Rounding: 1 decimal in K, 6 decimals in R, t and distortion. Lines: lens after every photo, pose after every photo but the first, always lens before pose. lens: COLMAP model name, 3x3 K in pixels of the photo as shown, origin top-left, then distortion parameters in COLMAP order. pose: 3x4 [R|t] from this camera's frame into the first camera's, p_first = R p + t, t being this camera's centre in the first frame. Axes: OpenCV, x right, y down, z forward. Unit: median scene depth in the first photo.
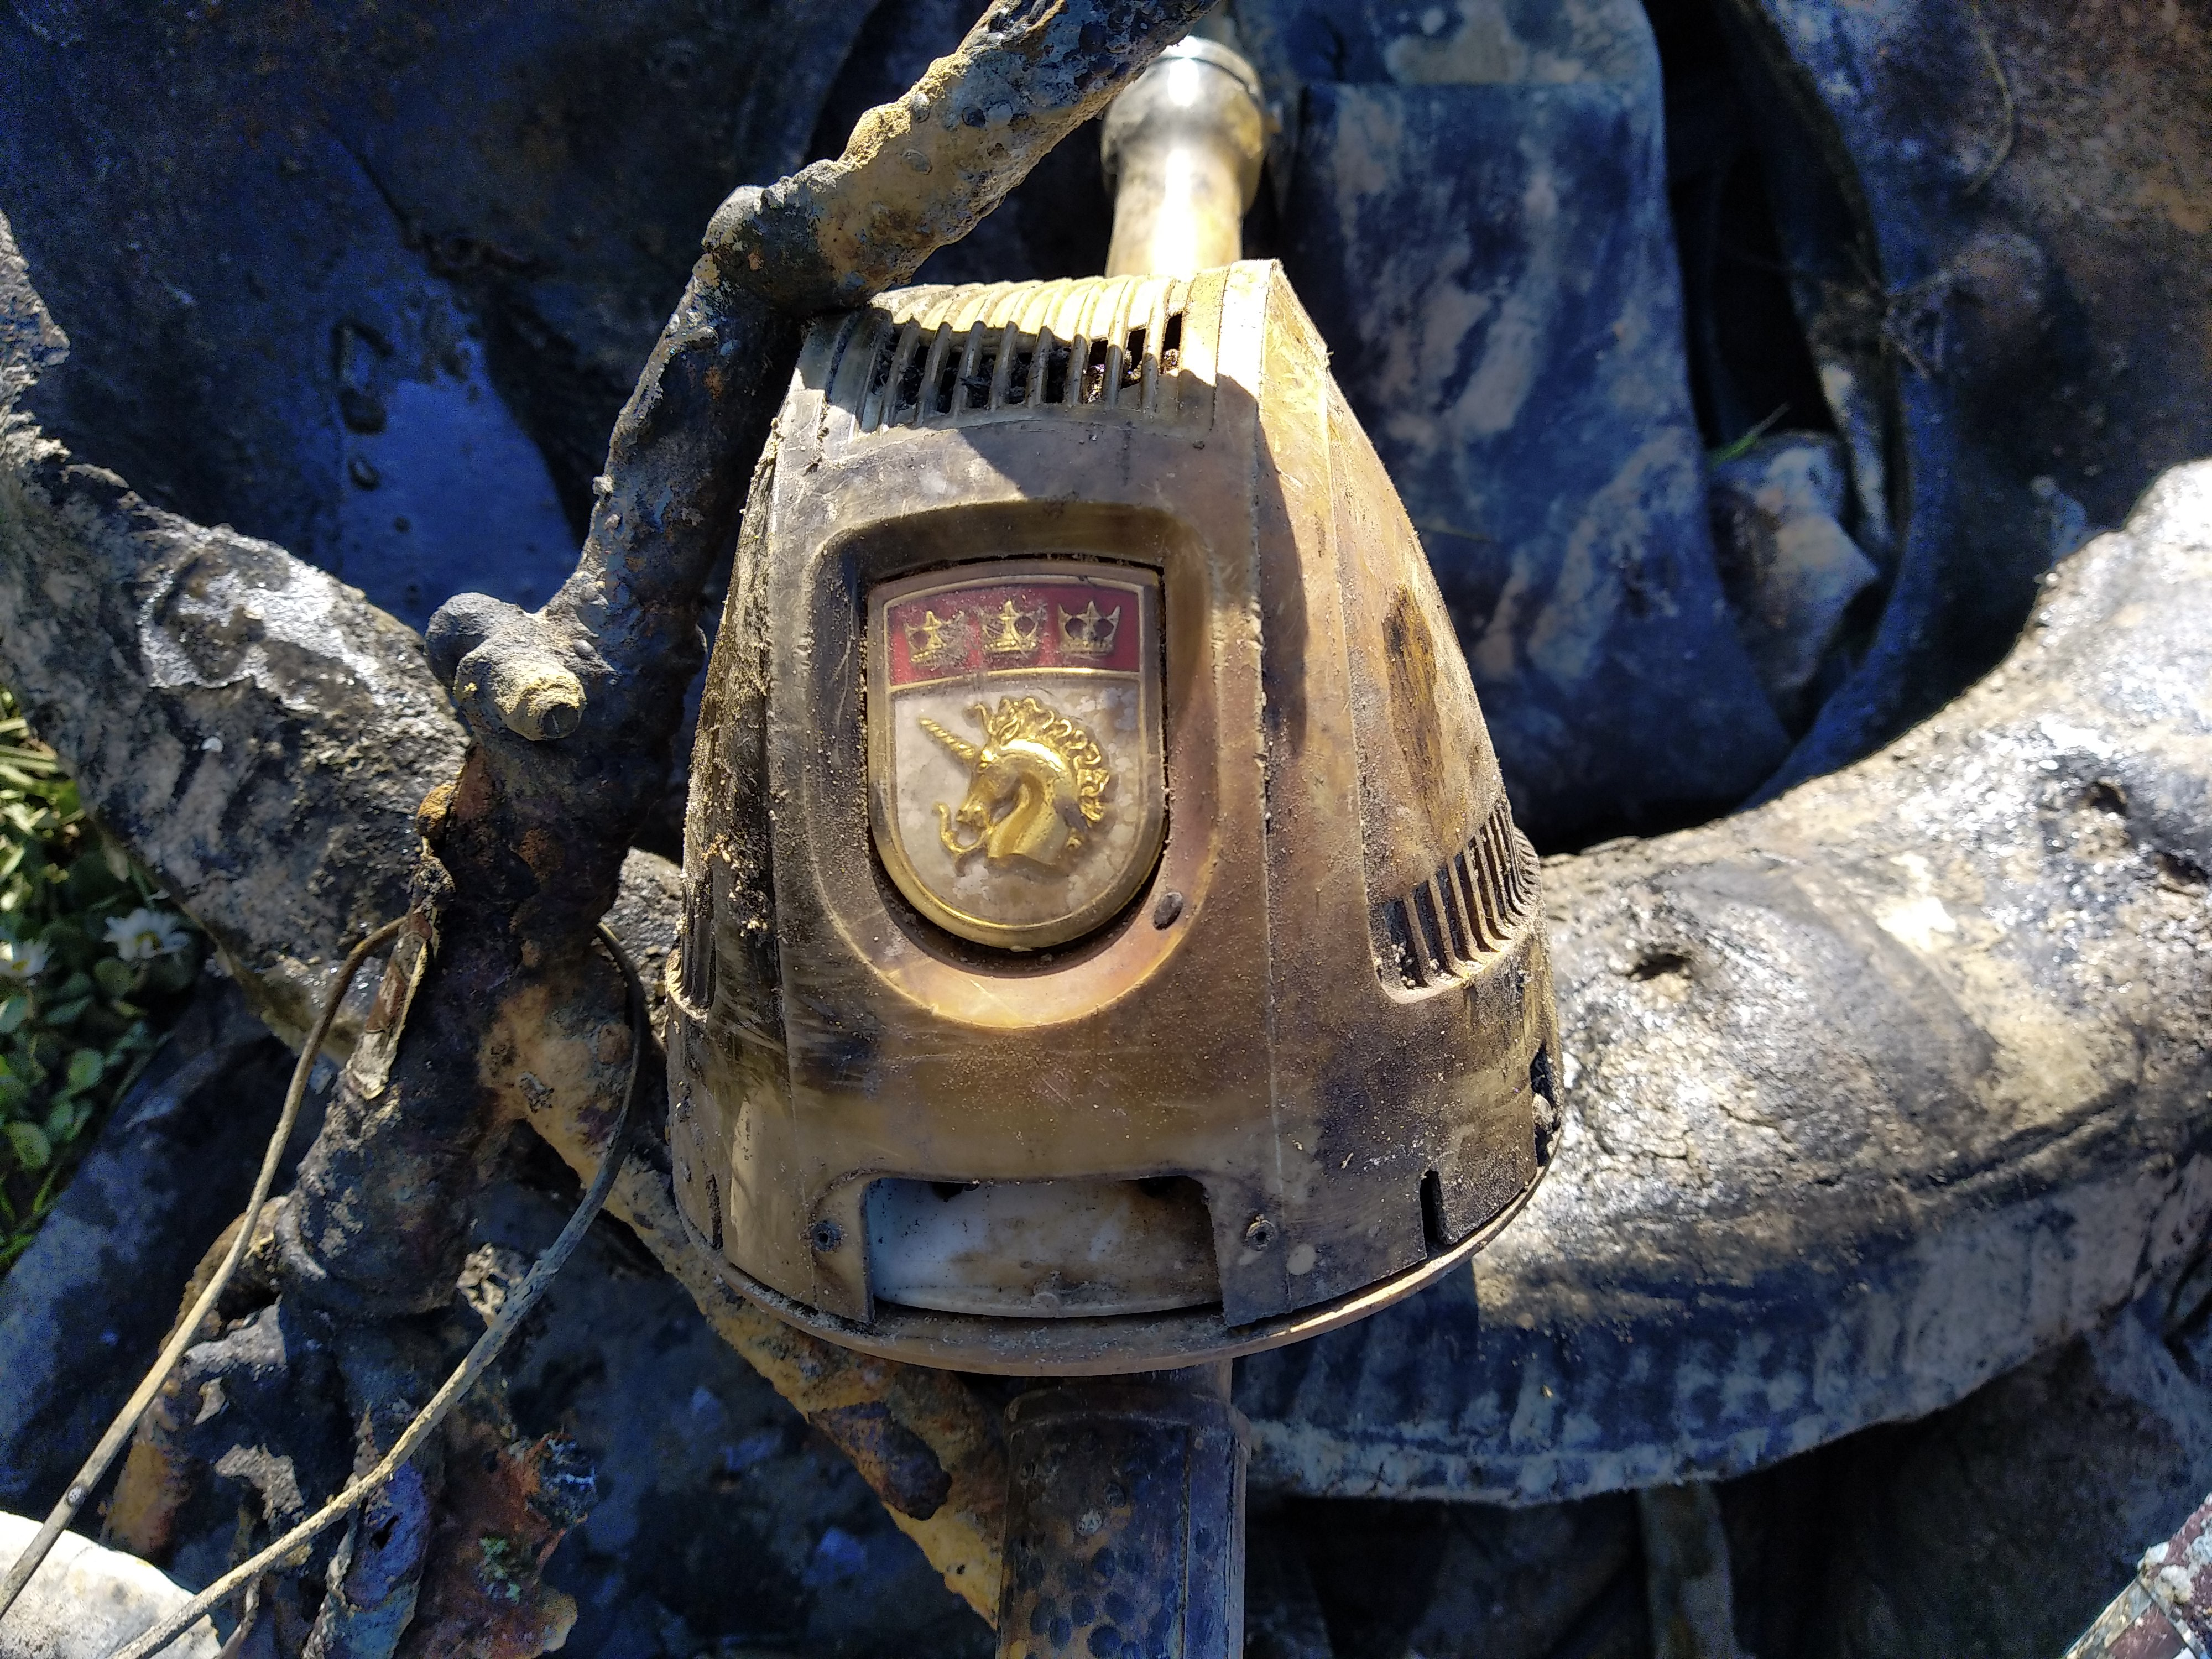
lens RADIAL K [[1703.1, 0, 1106.0], [0, 1703.1, 829.5], [0, 0, 1]] dist [-0.008274, -0.006760]
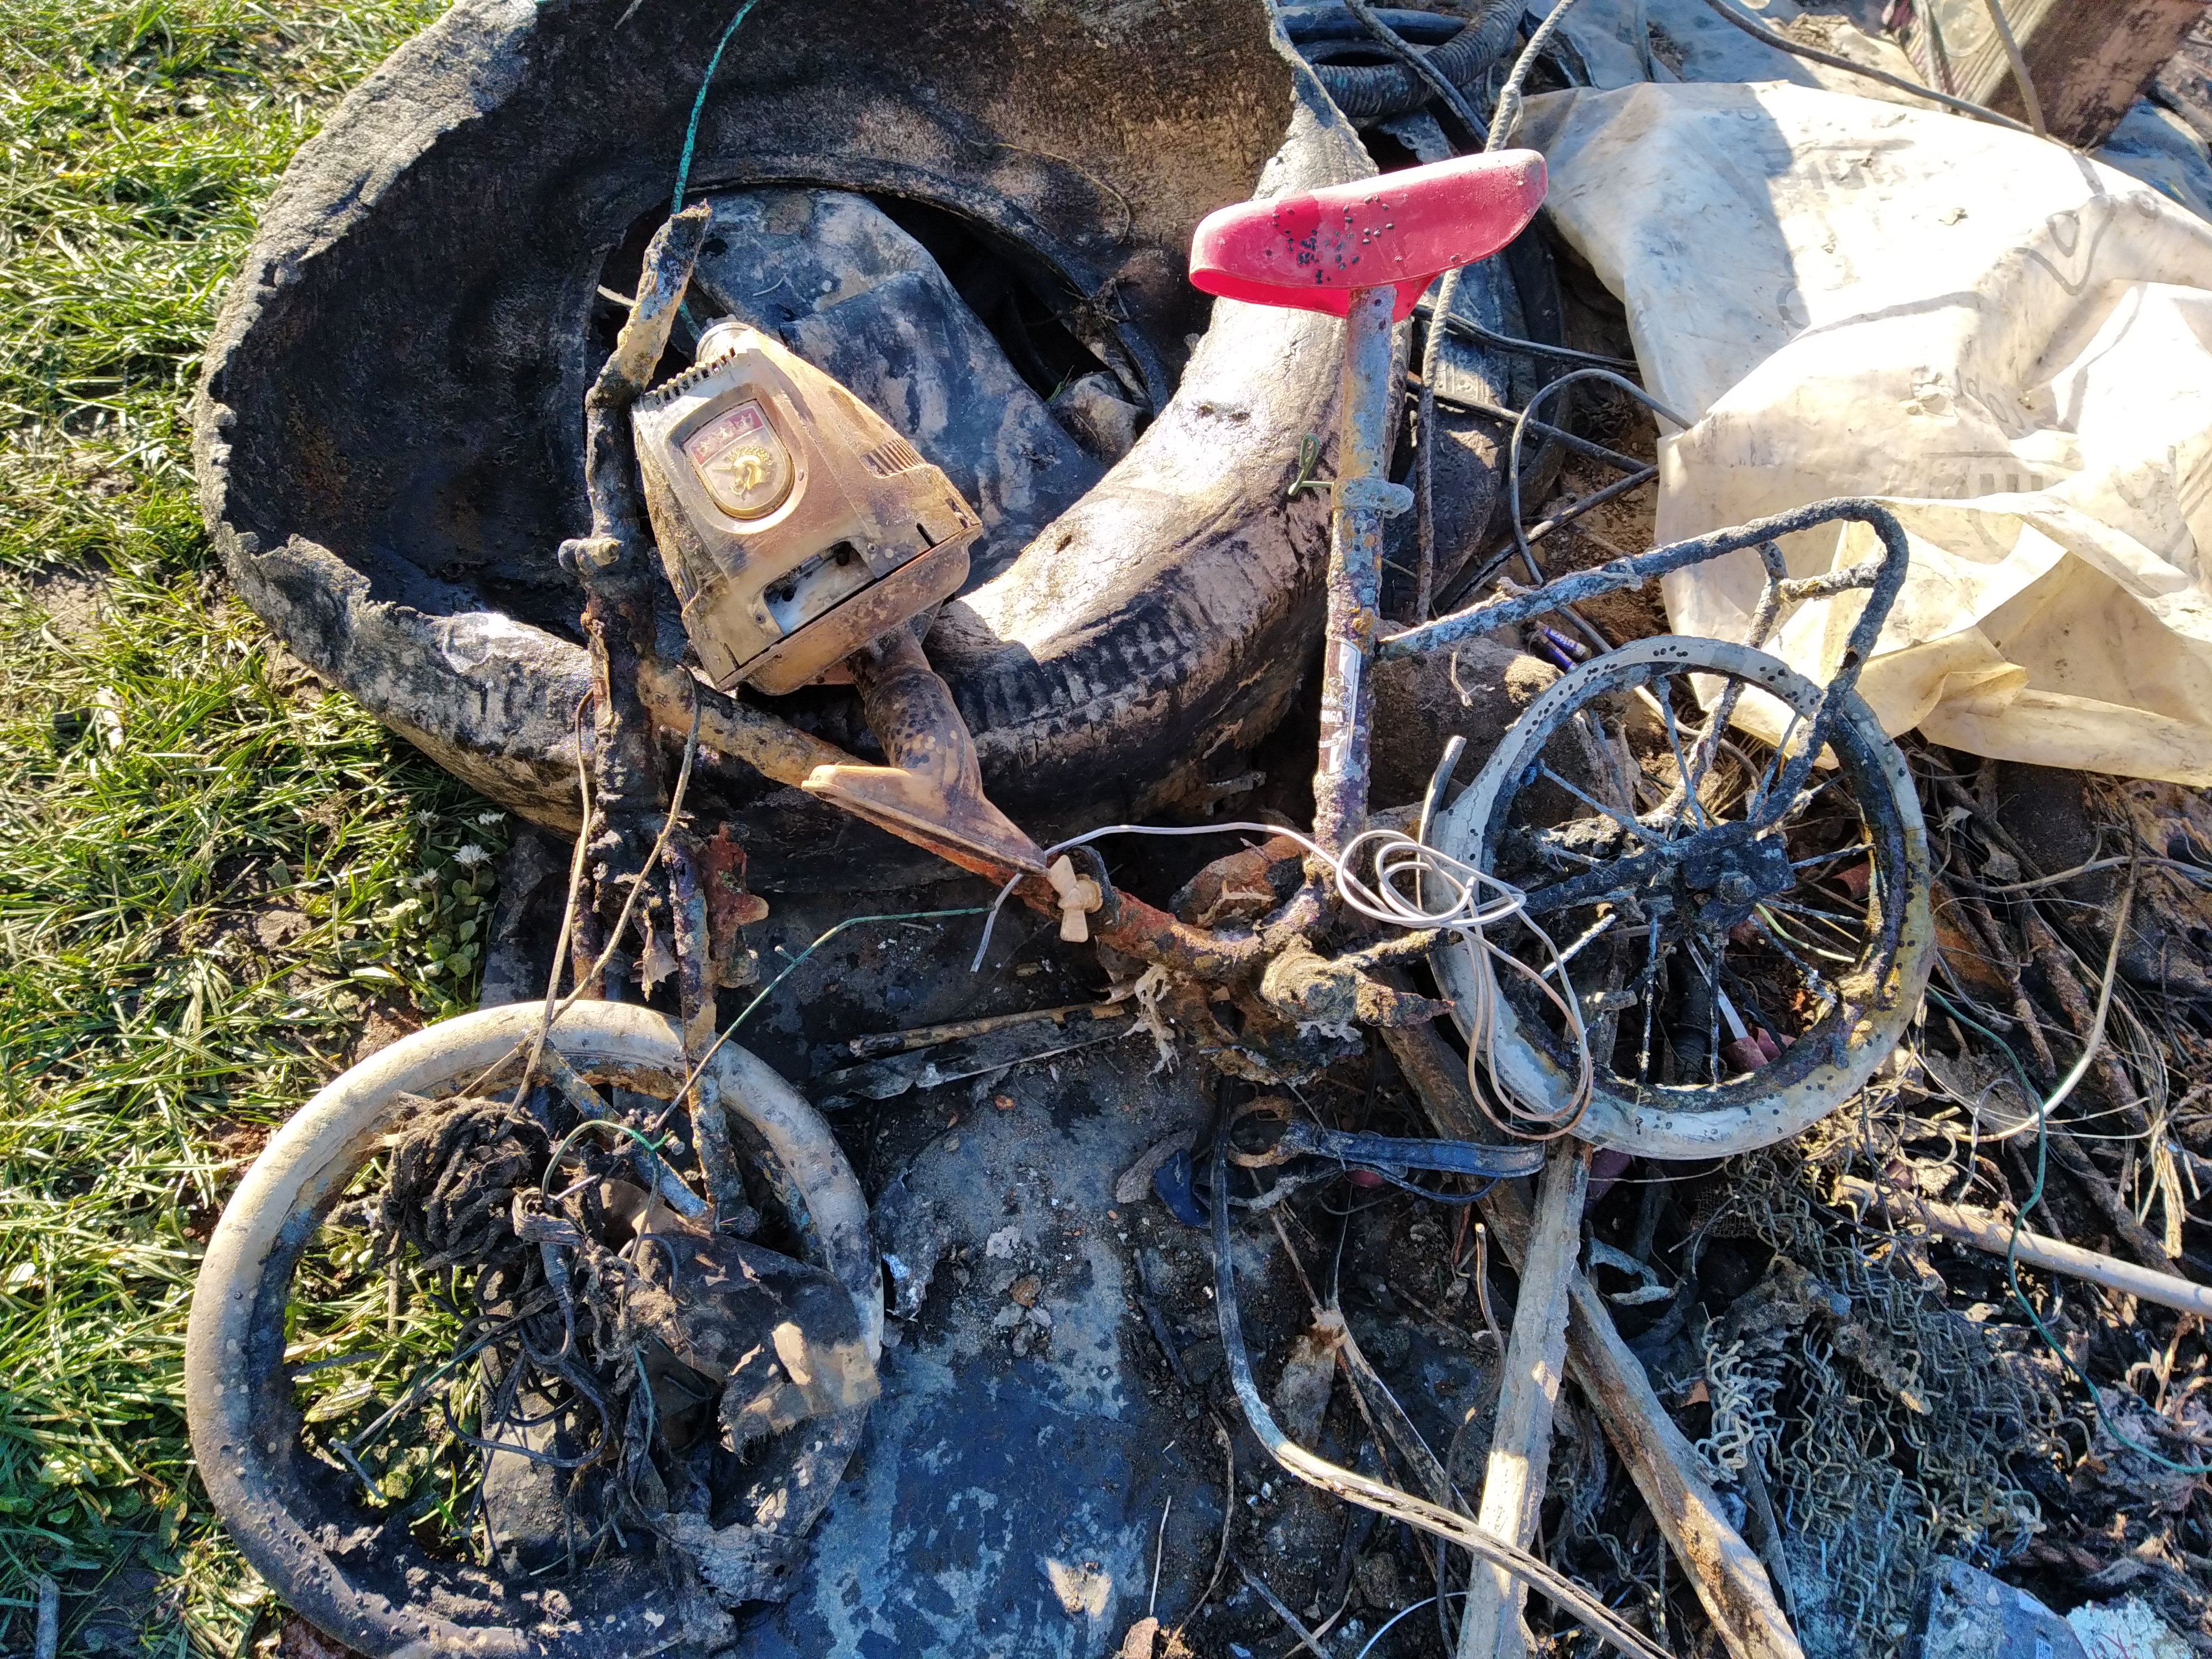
lens RADIAL K [[1561.5, 0, 1106.0], [0, 1561.5, 829.5], [0, 0, 1]] dist [0.000462, -0.002243]
pose [[0.874997, -0.469185, 0.119360, -0.088053], [0.483053, 0.862529, -0.150674, 0.919643], [-0.032258, 0.189496, 0.981351, -1.272012]]
